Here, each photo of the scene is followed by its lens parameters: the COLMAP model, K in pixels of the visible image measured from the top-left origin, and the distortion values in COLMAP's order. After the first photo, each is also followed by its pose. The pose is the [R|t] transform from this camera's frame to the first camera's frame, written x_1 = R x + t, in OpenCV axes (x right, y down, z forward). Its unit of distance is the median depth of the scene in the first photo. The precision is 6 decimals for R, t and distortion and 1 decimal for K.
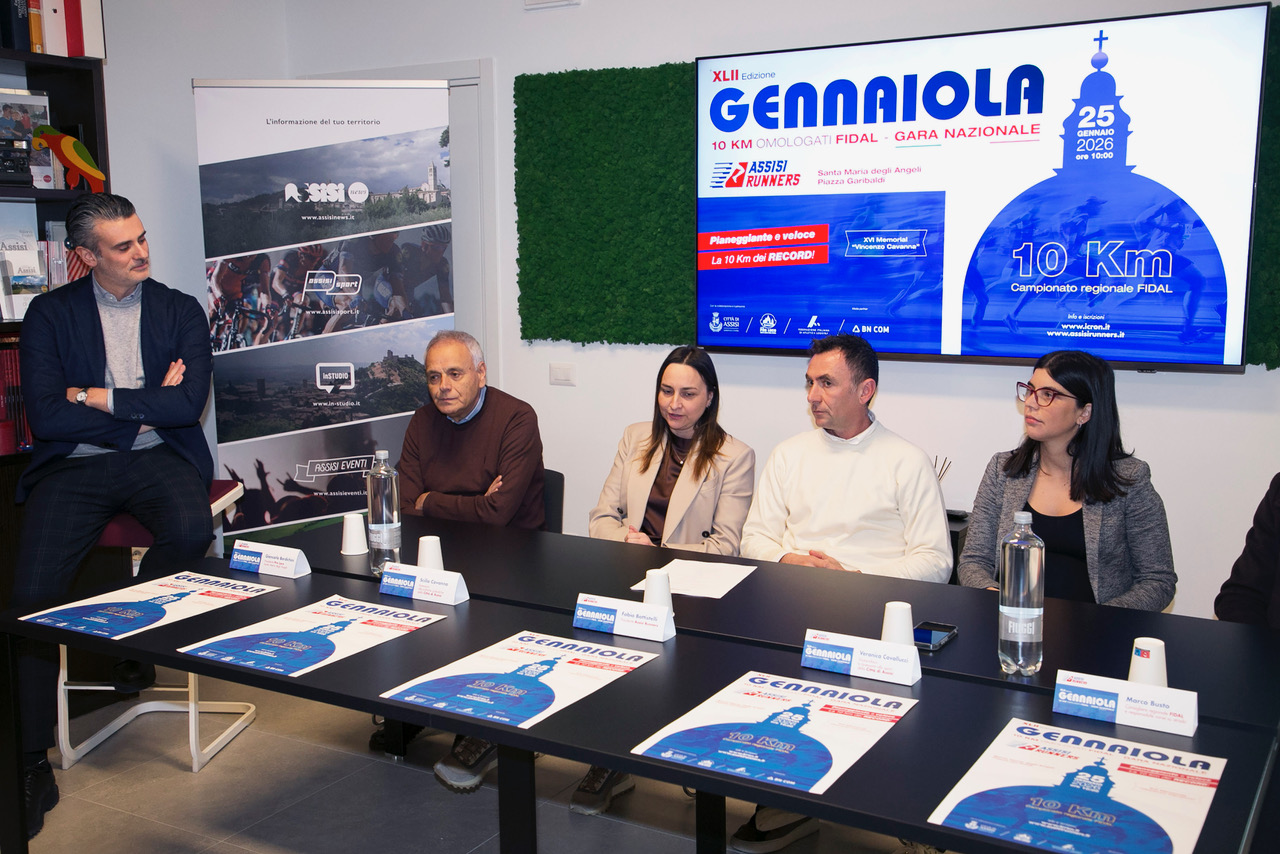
lens RADIAL K [[1378.0, 0, 626.6], [0, 1378.0, 432.1], [0, 0, 1]] dist [0.043277, 0.000000]
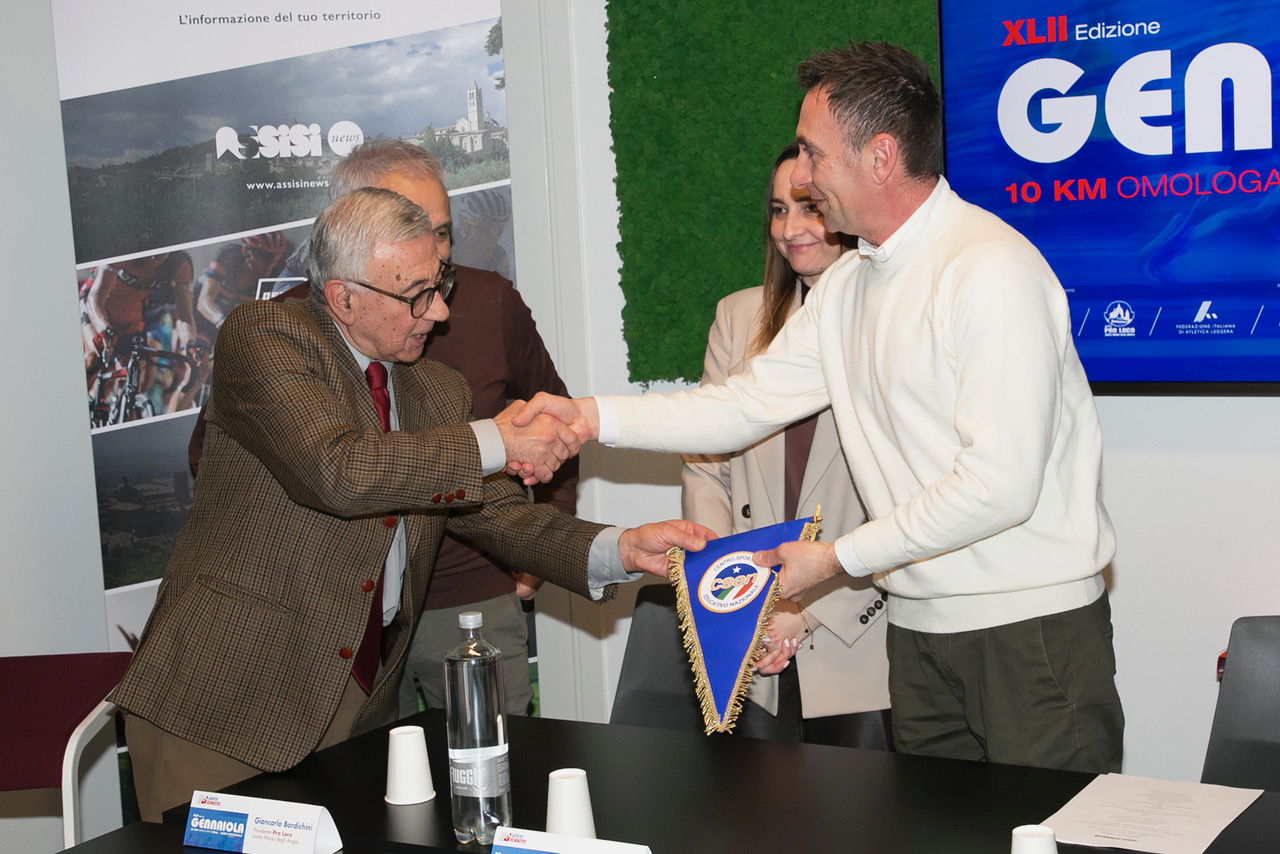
lens RADIAL K [[2127.5, 0, 727.5], [0, 2127.5, 412.1], [0, 0, 1]] dist [0.111374, 0.000000]
pose [[0.998347, -0.041633, 0.039613, -0.076482], [0.043165, 0.998321, -0.038631, -0.019603], [-0.037938, 0.040278, 0.998468, 0.115967]]
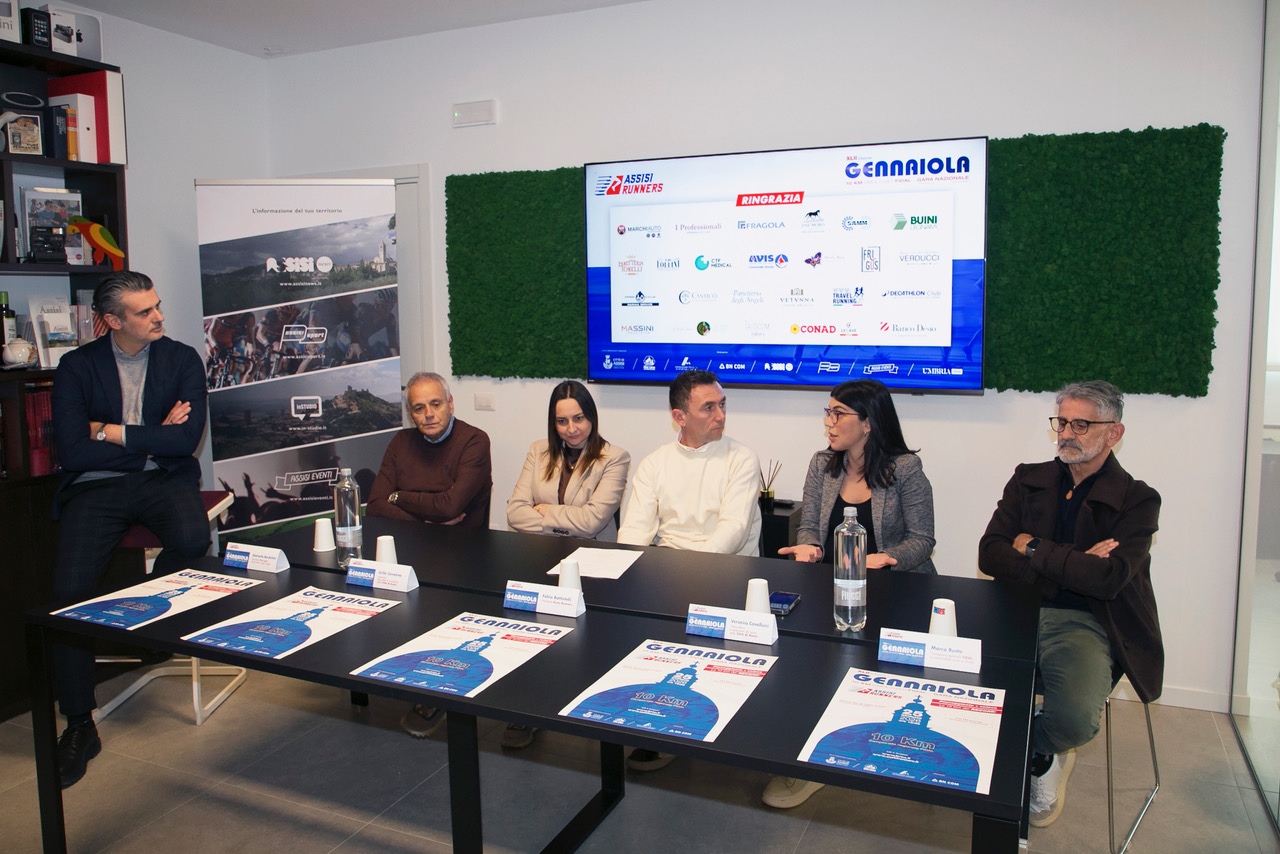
lens RADIAL K [[1009.0, 0, 656.8], [0, 1009.0, 384.5], [0, 0, 1]] dist [-0.075365, 0.025489]
pose [[0.991172, -0.015188, 0.131711, -0.010999], [0.021744, 0.998588, -0.048478, -0.009163], [-0.130789, 0.050914, 0.990102, 0.039311]]
